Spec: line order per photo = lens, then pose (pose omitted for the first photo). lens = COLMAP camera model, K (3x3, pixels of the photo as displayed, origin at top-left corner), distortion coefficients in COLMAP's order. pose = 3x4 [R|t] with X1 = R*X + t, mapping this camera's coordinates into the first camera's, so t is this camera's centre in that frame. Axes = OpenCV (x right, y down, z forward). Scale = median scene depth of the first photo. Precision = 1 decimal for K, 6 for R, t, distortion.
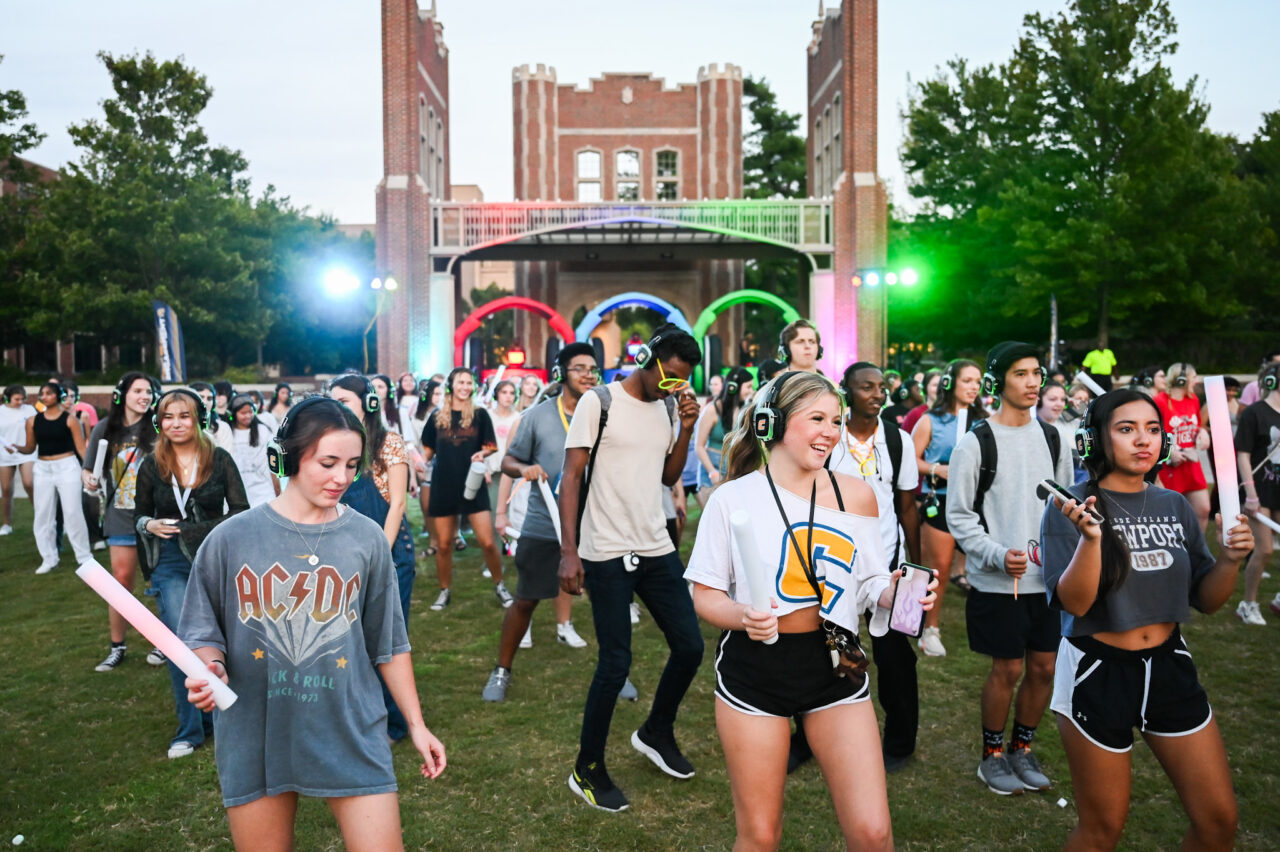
lens RADIAL K [[1029.6, 0, 640.0], [0, 1029.6, 426.0], [0, 0, 1]] dist [-0.009359, -0.009102]
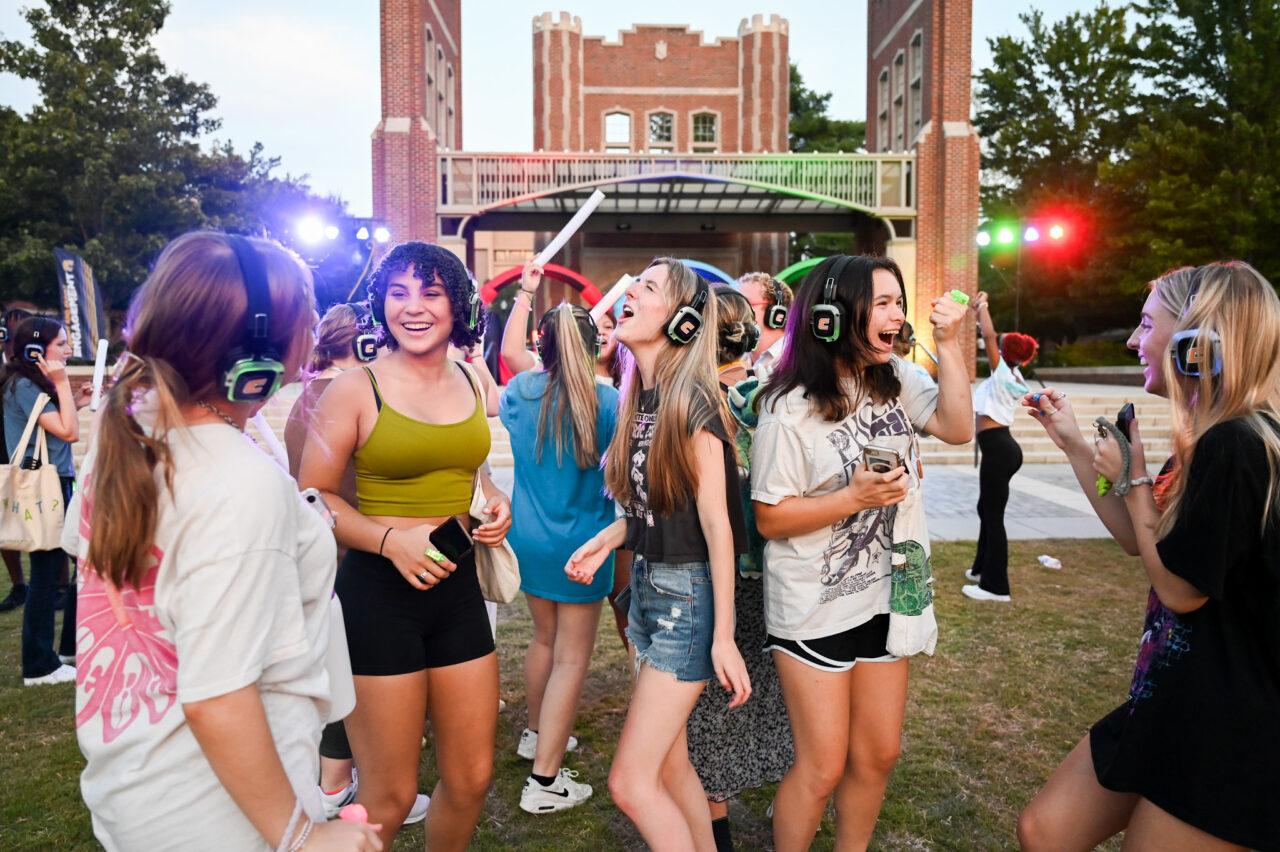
lens RADIAL K [[925.7, 0, 640.0], [0, 925.7, 426.0], [0, 0, 1]] dist [0.004667, 0.003775]
pose [[0.999944, 0.008953, 0.005662, -0.037710], [-0.009017, 0.999894, 0.011434, -0.003905], [-0.005559, -0.011484, 0.999919, 0.221414]]
